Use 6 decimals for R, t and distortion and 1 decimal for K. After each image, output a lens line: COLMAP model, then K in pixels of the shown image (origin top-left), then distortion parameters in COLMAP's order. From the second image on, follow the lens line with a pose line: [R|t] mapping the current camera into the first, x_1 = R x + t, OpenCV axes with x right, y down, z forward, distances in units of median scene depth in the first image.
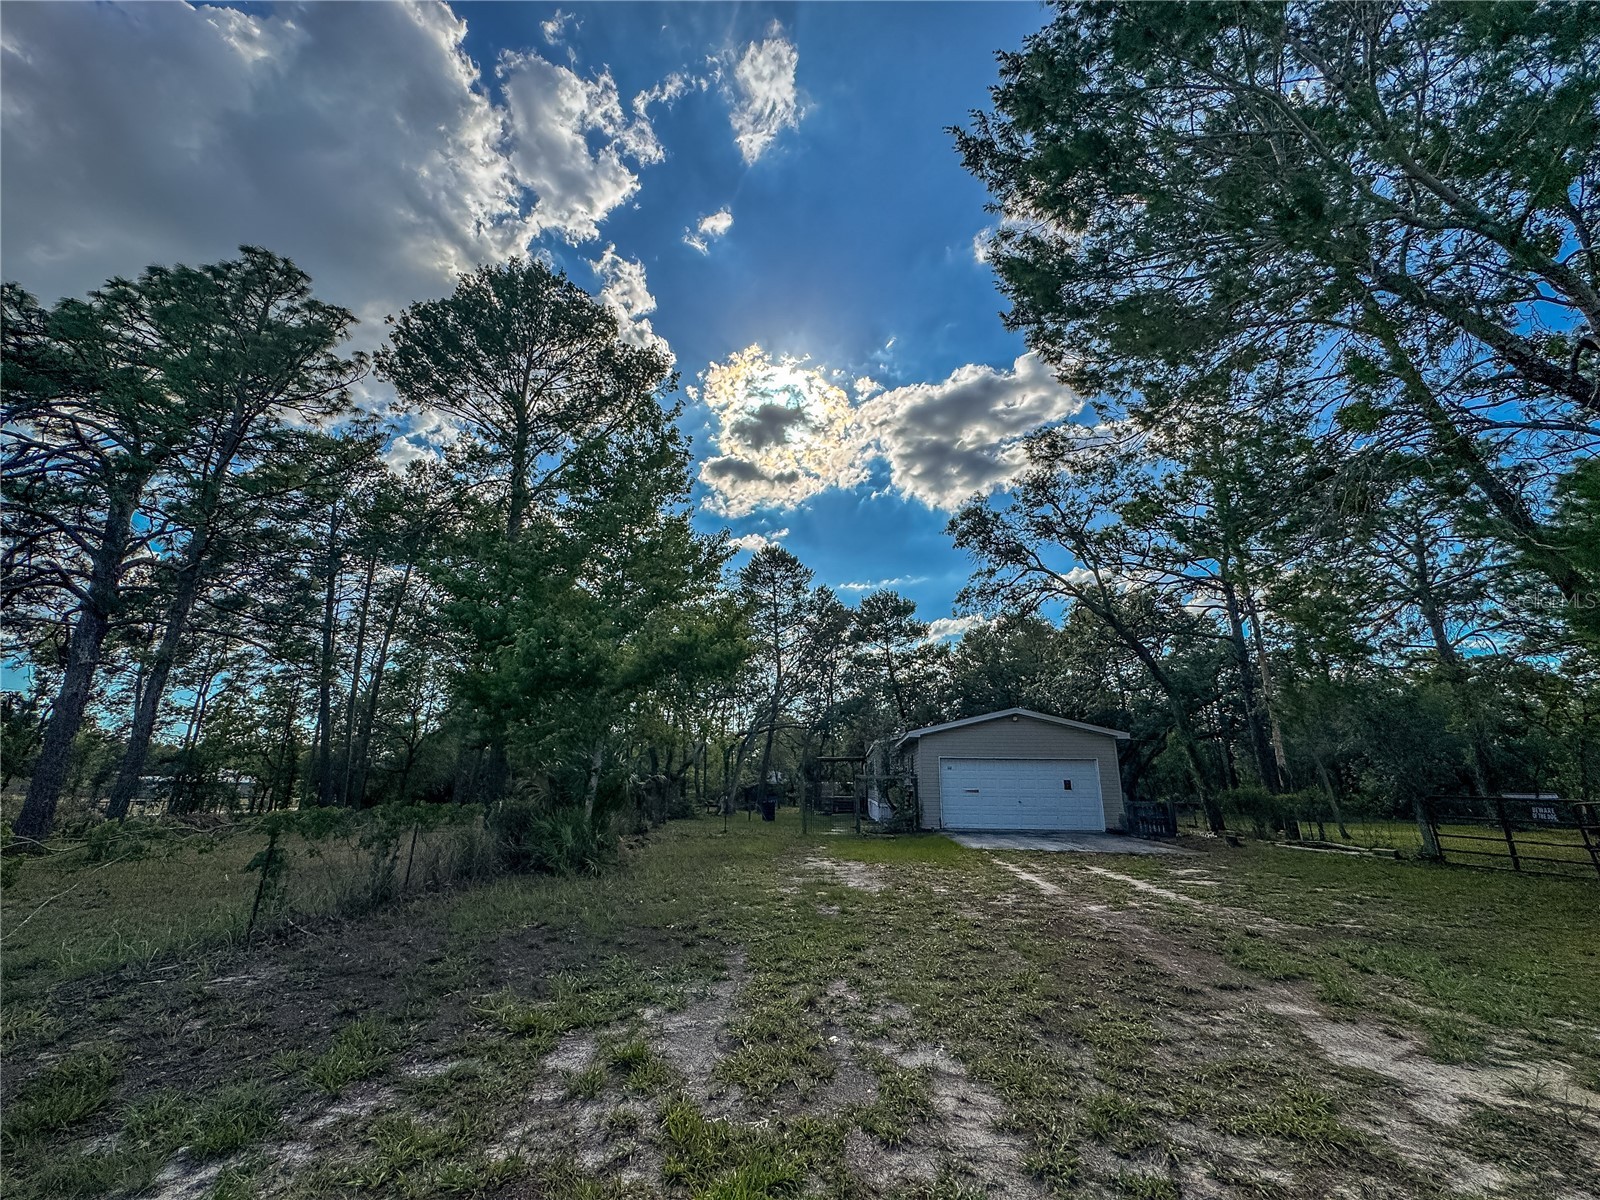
lens RADIAL K [[638.2, 0, 803.2], [0, 638.2, 604.3], [0, 0, 1]] dist [-0.002632, 0.000467]
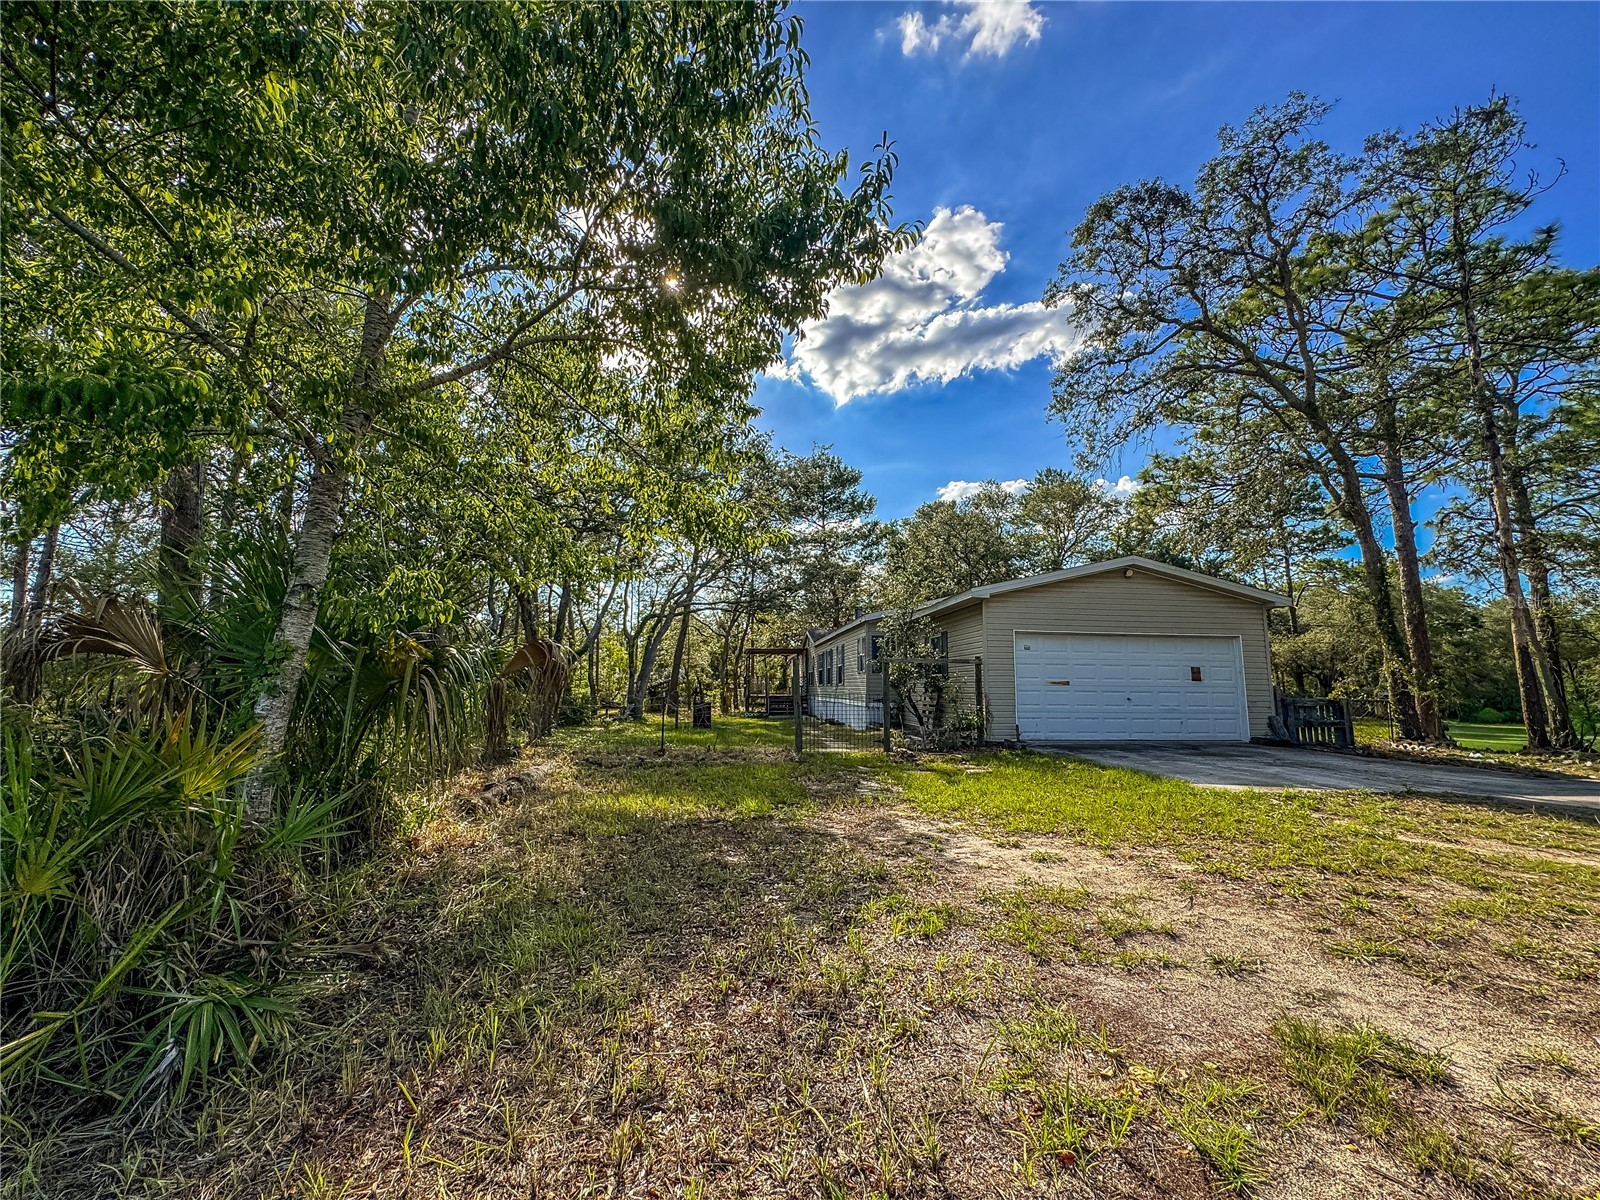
lens RADIAL K [[638.2, 0, 800.9], [0, 638.2, 594.1], [0, 0, 1]] dist [-0.002632, 0.000467]
pose [[0.984259, 0.025330, 0.174909, -0.086028], [-0.047252, 0.991364, 0.122331, 0.116783], [-0.170300, -0.128670, 0.976955, 0.364247]]
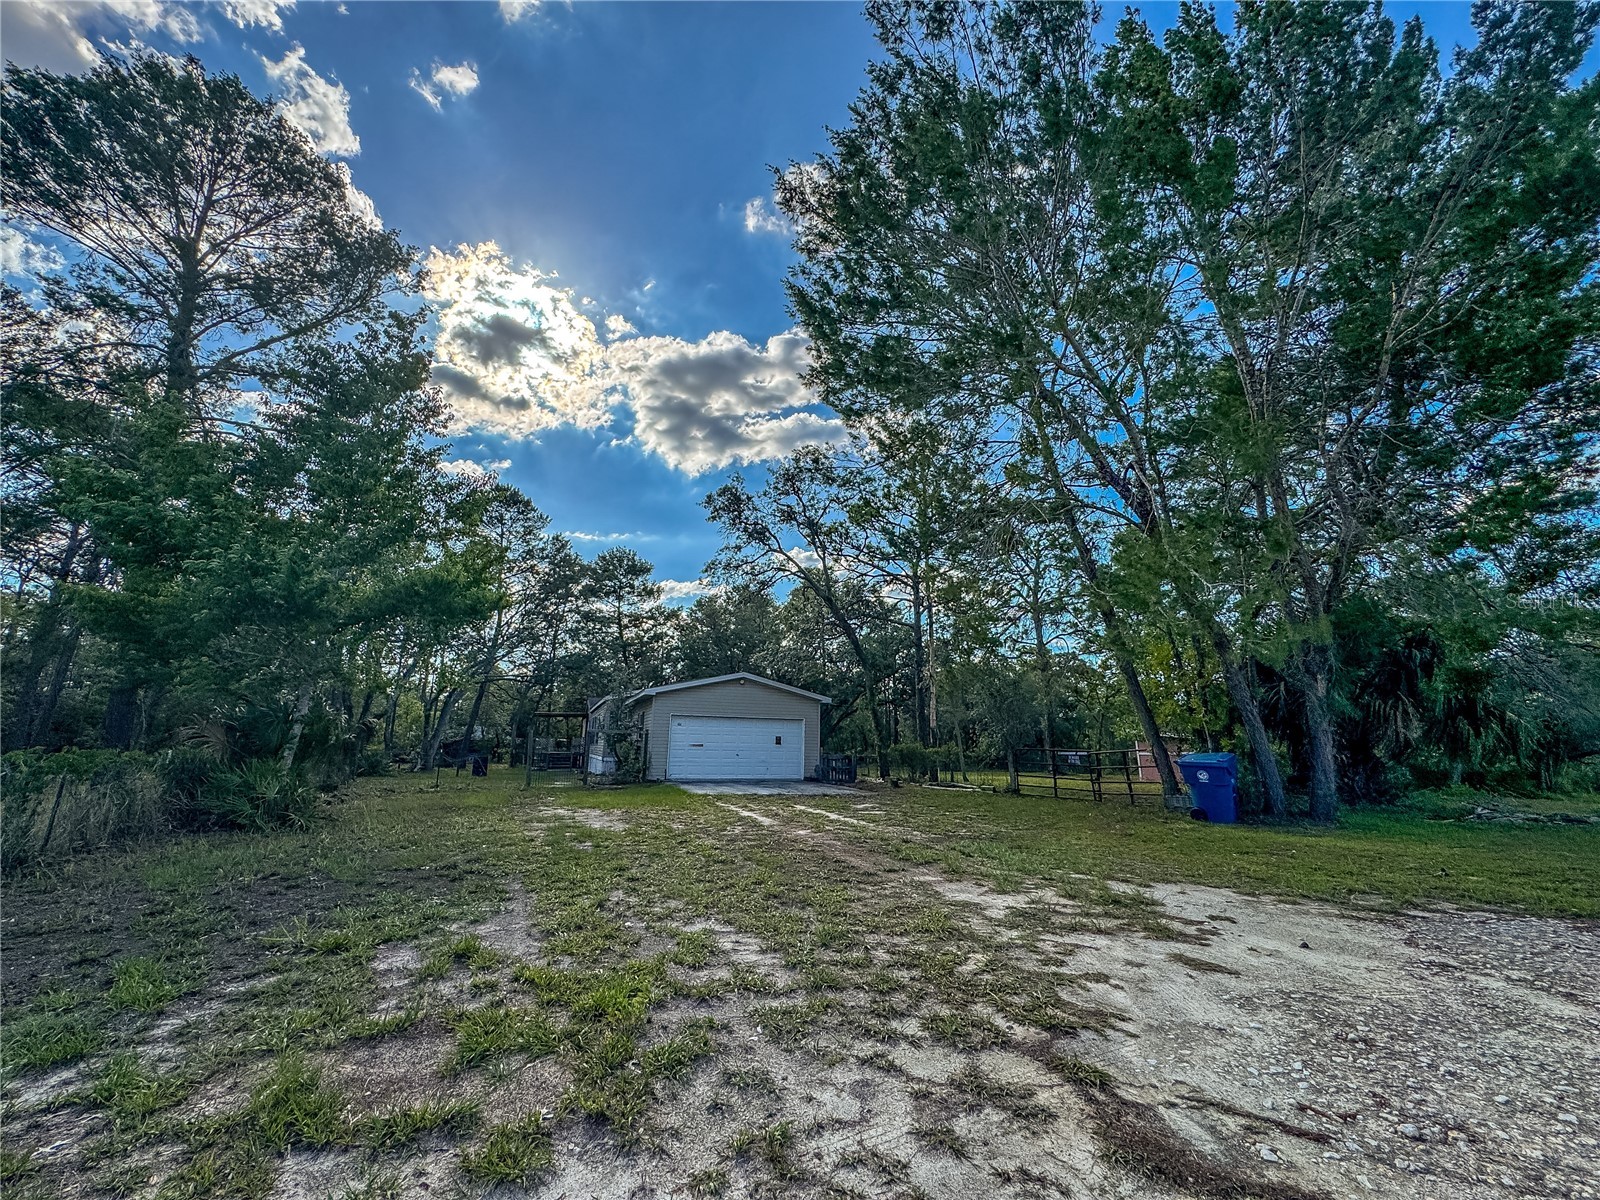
lens RADIAL K [[638.2, 0, 807.7], [0, 638.2, 616.7], [0, 0, 1]] dist [-0.002632, 0.000467]
pose [[0.903169, 0.089034, 0.419950, -0.036496], [-0.122317, 0.991078, 0.052942, -0.005517], [-0.411489, -0.099182, 0.906002, -0.038985]]
